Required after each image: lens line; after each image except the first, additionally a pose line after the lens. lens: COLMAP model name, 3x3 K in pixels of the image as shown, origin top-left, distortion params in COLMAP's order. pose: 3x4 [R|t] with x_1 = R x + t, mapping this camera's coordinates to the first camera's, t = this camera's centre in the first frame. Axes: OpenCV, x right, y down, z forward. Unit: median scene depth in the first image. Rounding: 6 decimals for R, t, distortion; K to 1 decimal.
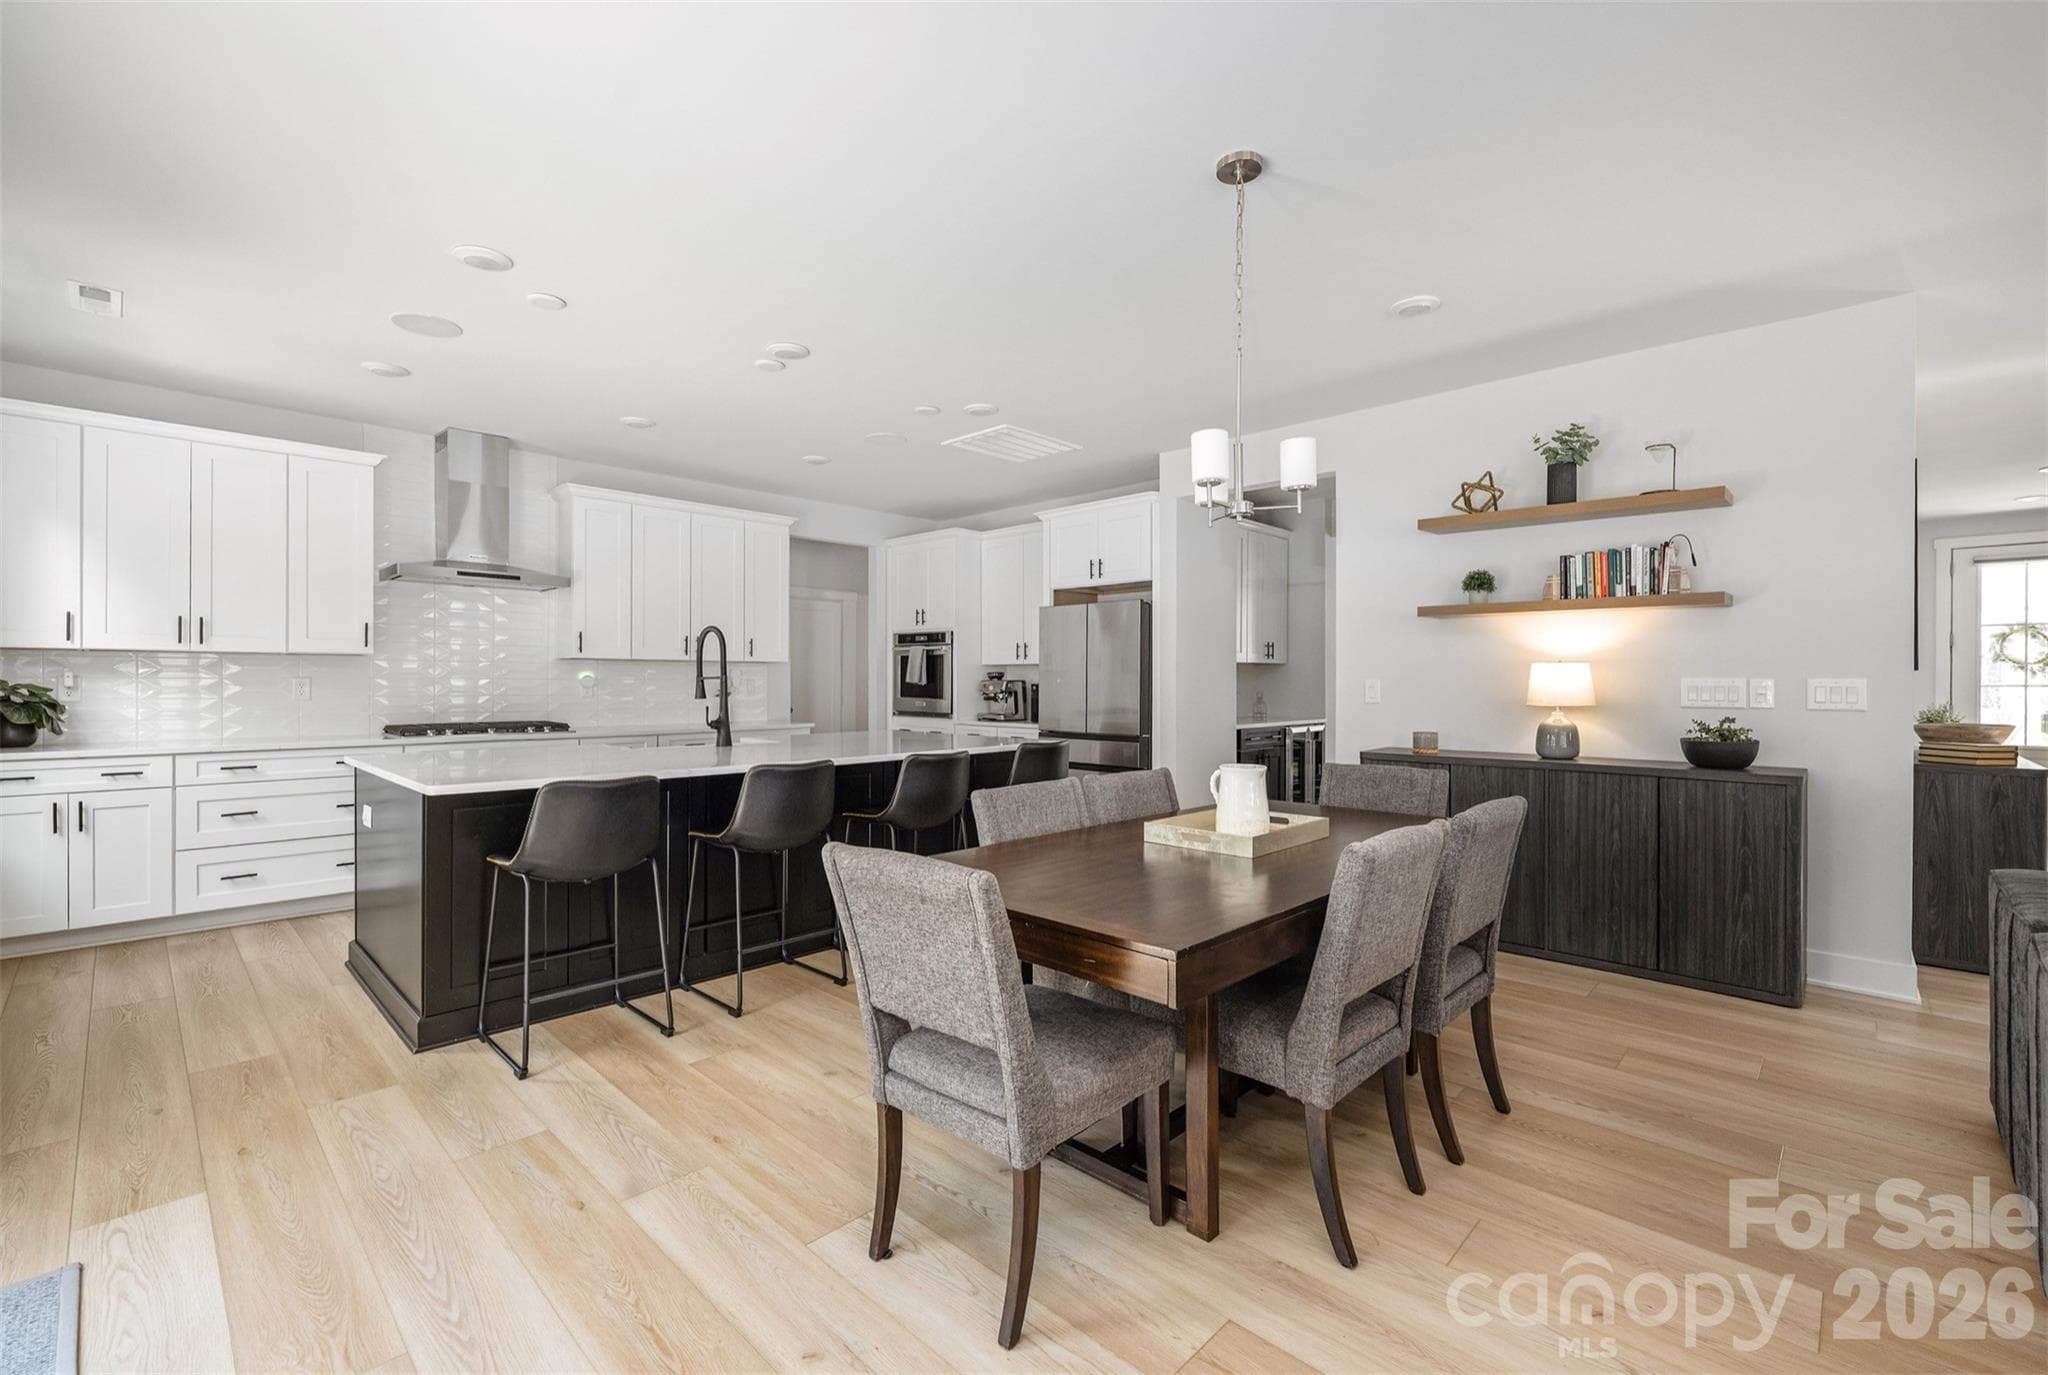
lens RADIAL K [[886.2, 0, 1019.2], [0, 886.2, 679.4], [0, 0, 1]] dist [-0.000379, 0.000033]
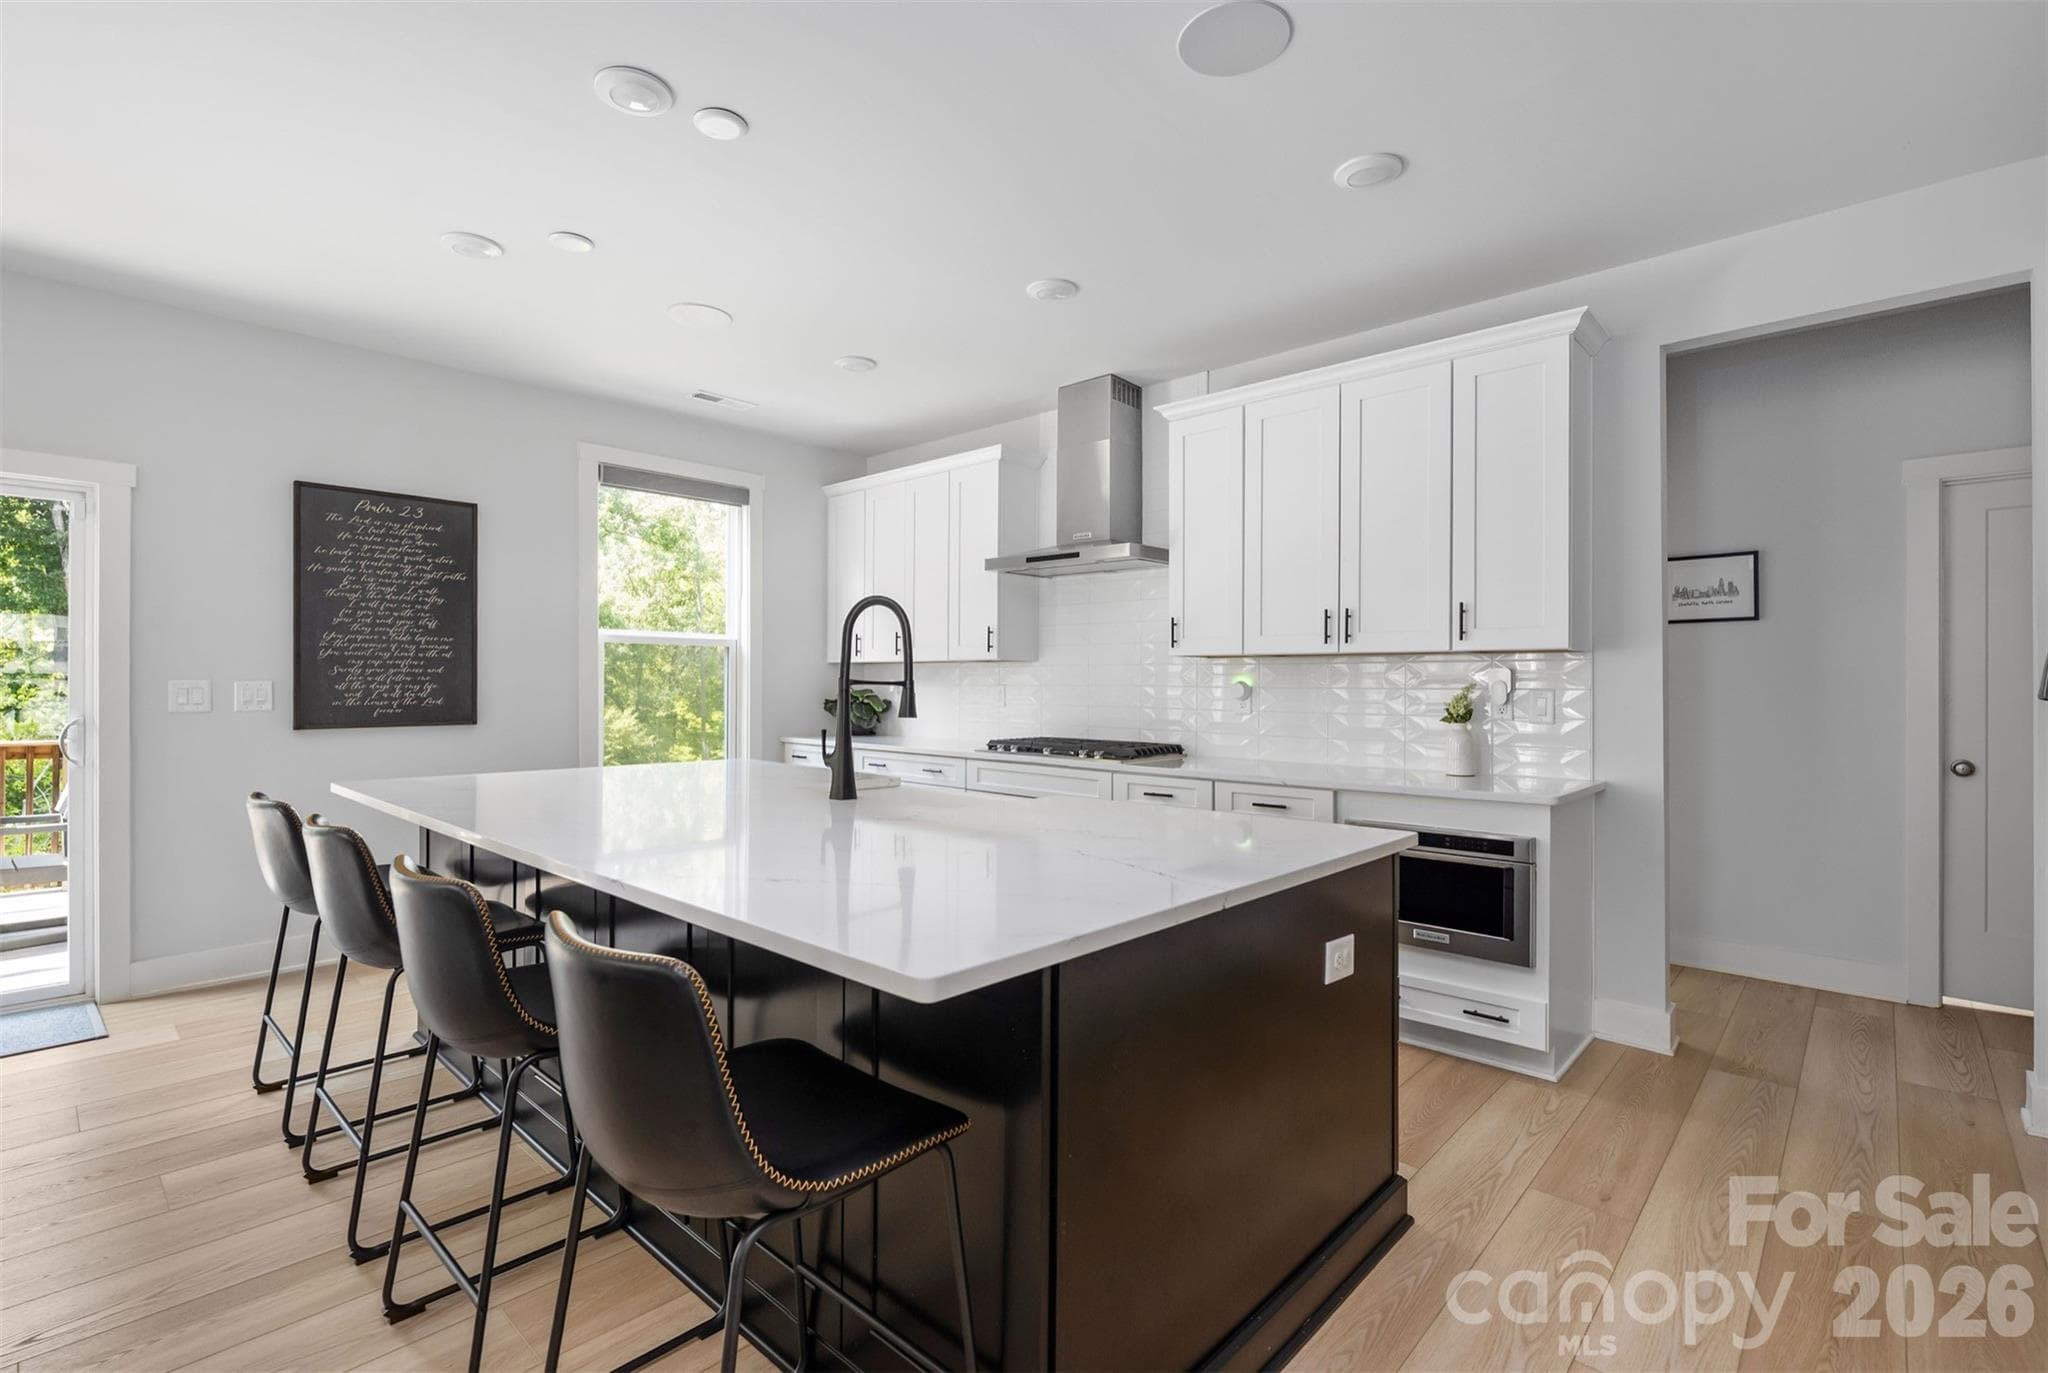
lens RADIAL K [[964.7, 0, 1024.0], [0, 964.7, 686.5], [0, 0, 1]] dist [-0.002135, -0.000205]
pose [[0.008323, 0.001575, -0.999964, 0.264390], [-0.008254, 0.999965, 0.001506, -0.002065], [0.999931, 0.008241, 0.008335, 0.968393]]
